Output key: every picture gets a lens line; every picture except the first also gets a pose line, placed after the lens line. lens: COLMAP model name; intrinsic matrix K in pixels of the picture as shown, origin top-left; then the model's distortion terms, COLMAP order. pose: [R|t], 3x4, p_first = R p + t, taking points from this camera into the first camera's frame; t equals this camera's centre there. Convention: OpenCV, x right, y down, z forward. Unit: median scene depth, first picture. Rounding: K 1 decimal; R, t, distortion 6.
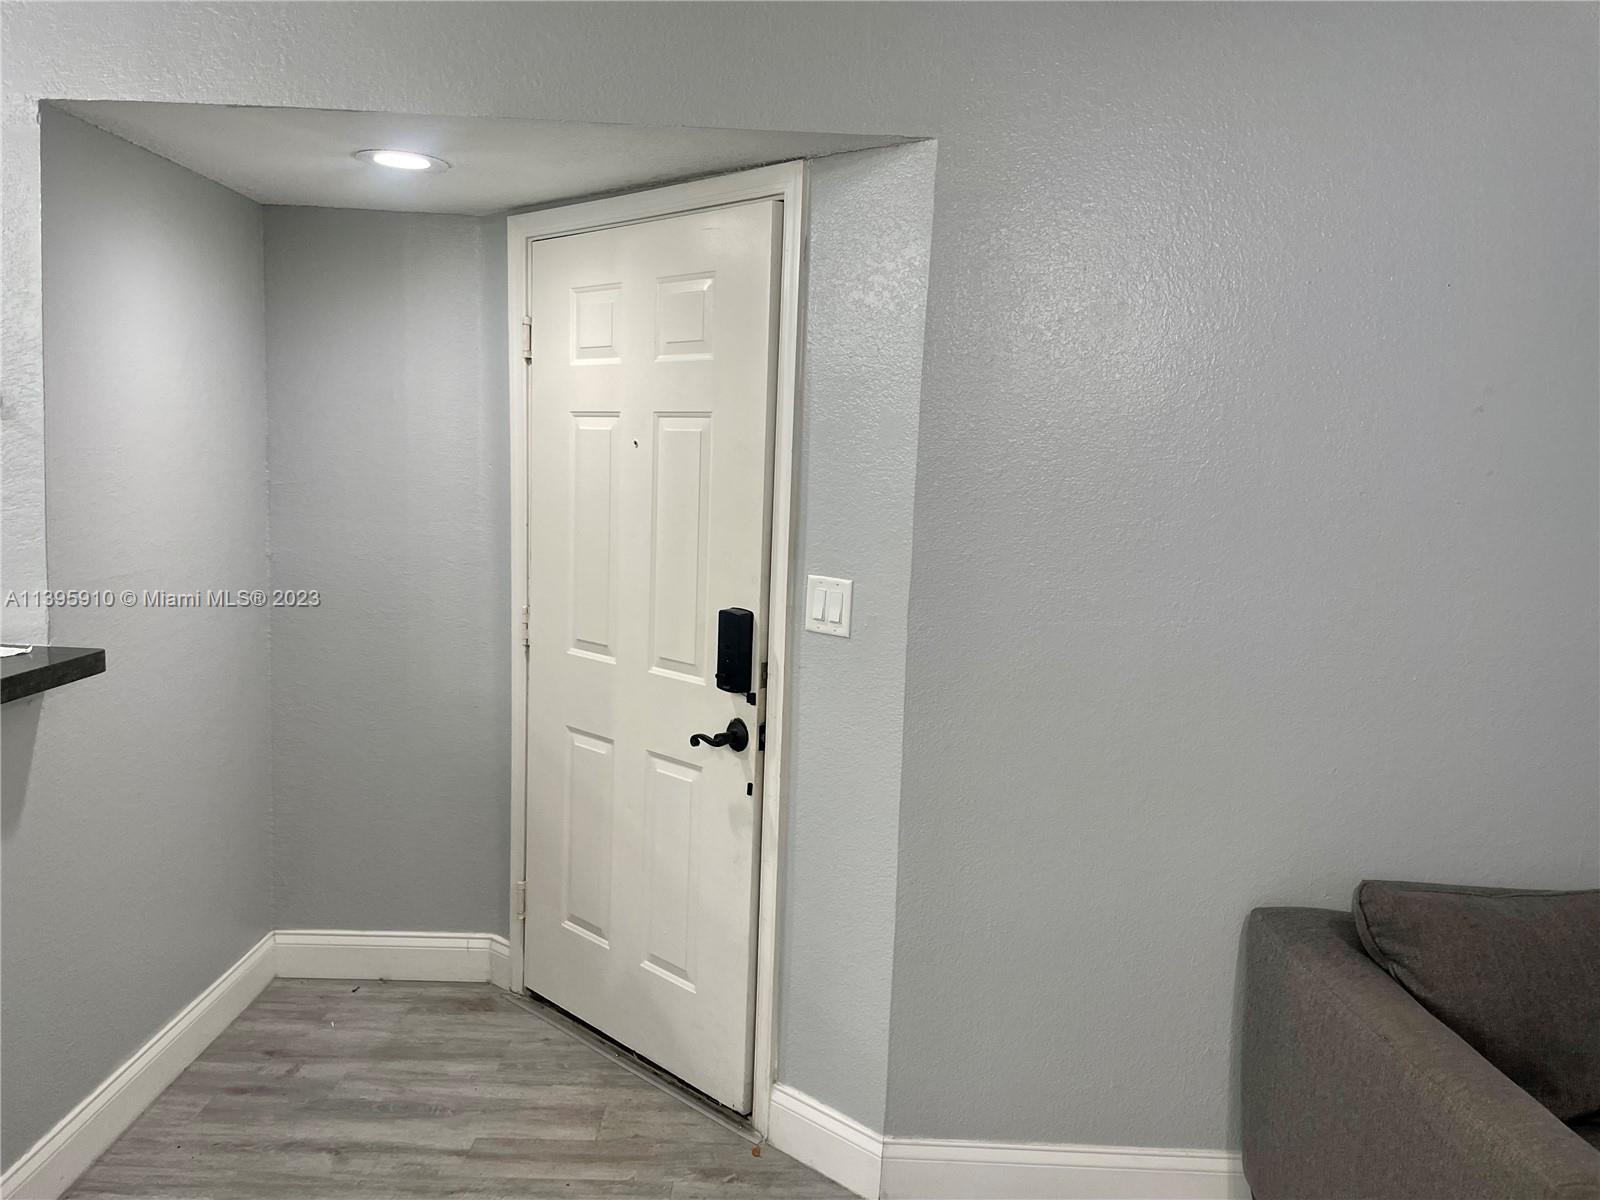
lens RADIAL K [[1227.9, 0, 800.7], [0, 1227.9, 609.0], [0, 0, 1]] dist [0.083069, -0.126157]
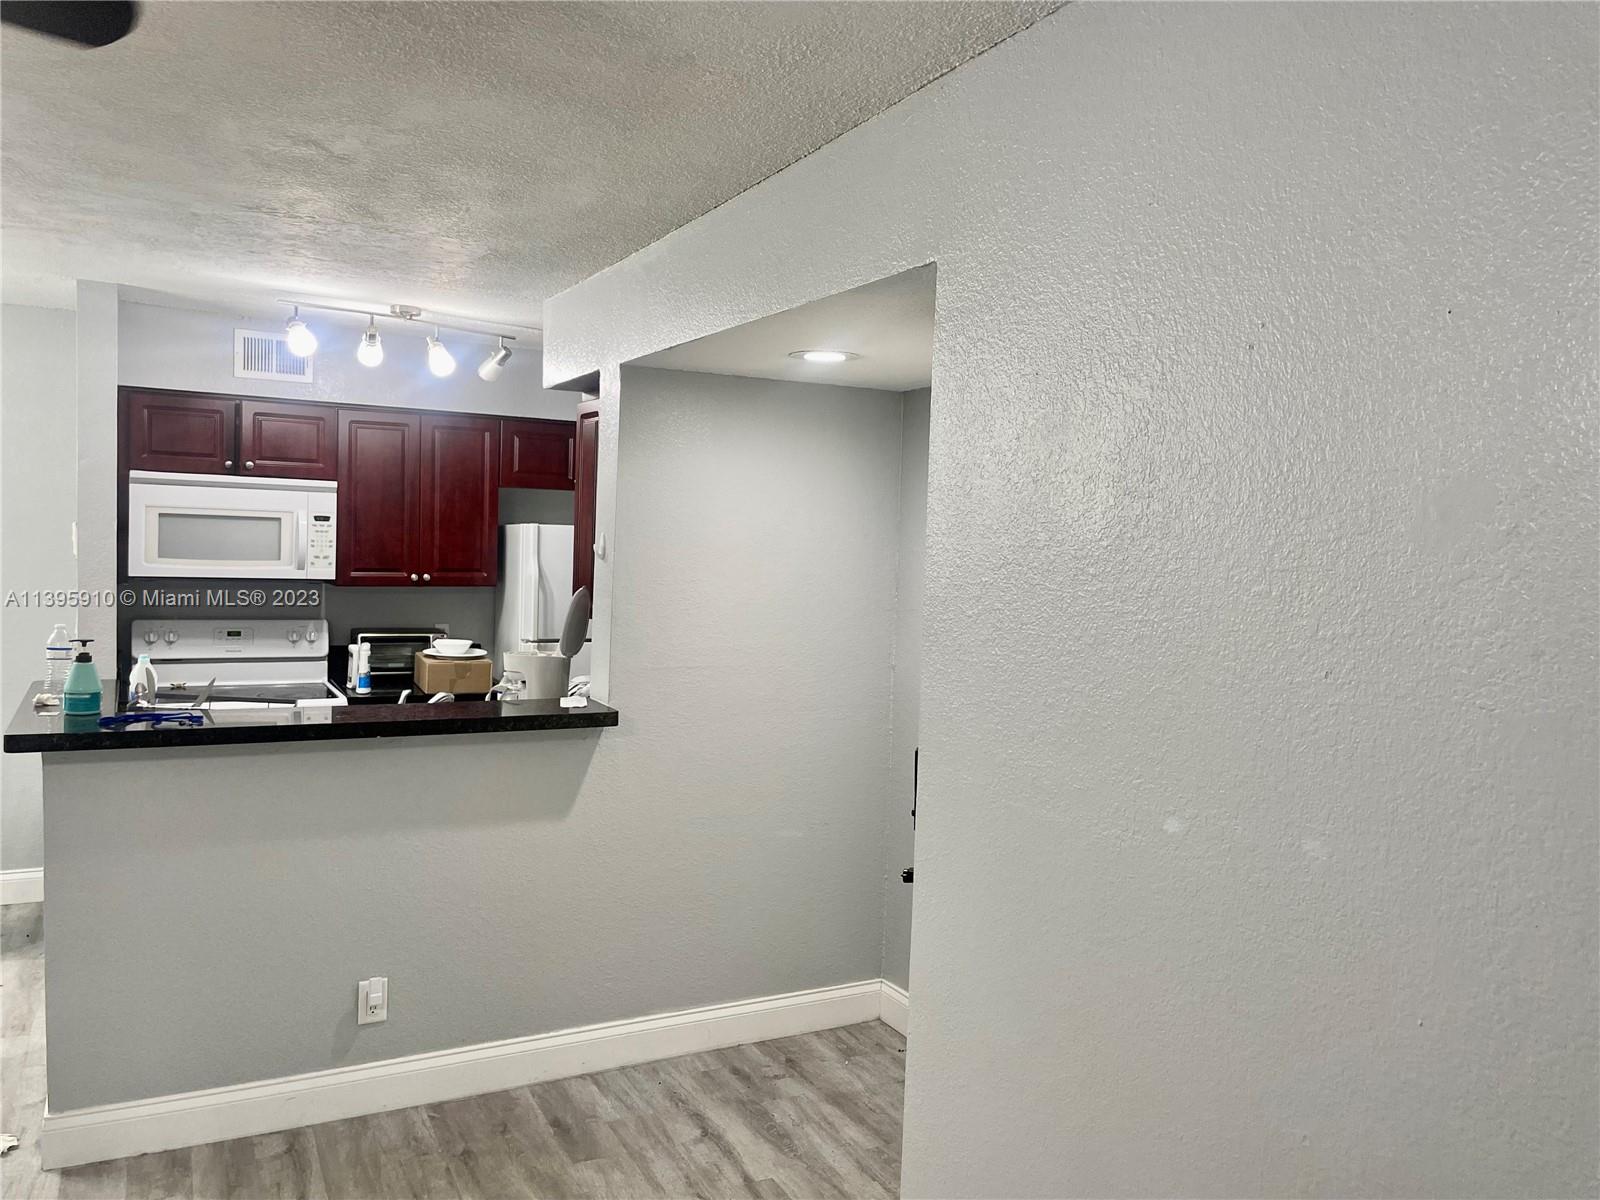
lens RADIAL K [[1227.8, 0, 800.0], [0, 1227.8, 600.0], [0, 0, 1]] dist [0.087667, -0.128604]
pose [[0.450116, 0.023049, -0.892673, 0.781003], [-0.122498, 0.991810, -0.036159, -0.067543], [0.884528, 0.125627, 0.449253, 0.448943]]
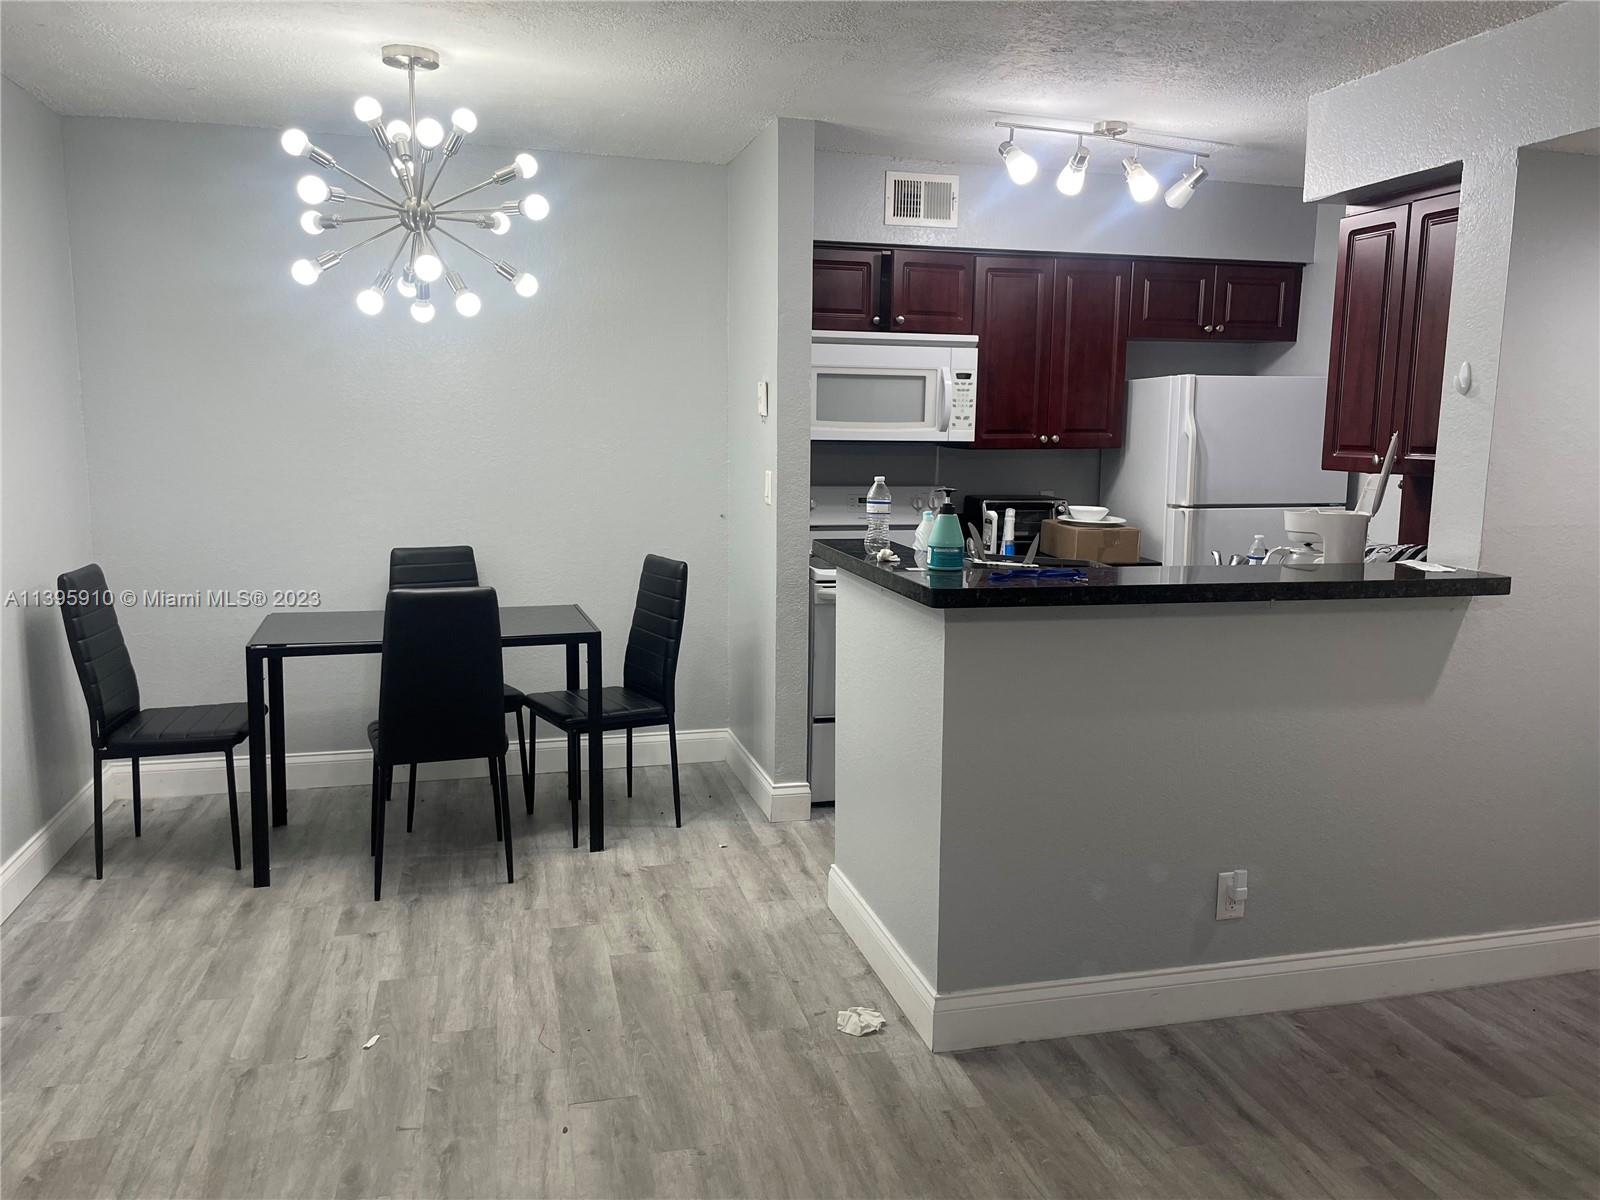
lens RADIAL K [[1227.8, 0, 800.0], [0, 1227.8, 600.0], [0, 0, 1]] dist [0.087667, -0.128604]
pose [[0.229026, 0.107566, -0.967459, 0.437559], [-0.119077, 0.989507, 0.081829, 0.033802], [0.966110, 0.096461, 0.239432, 0.007468]]
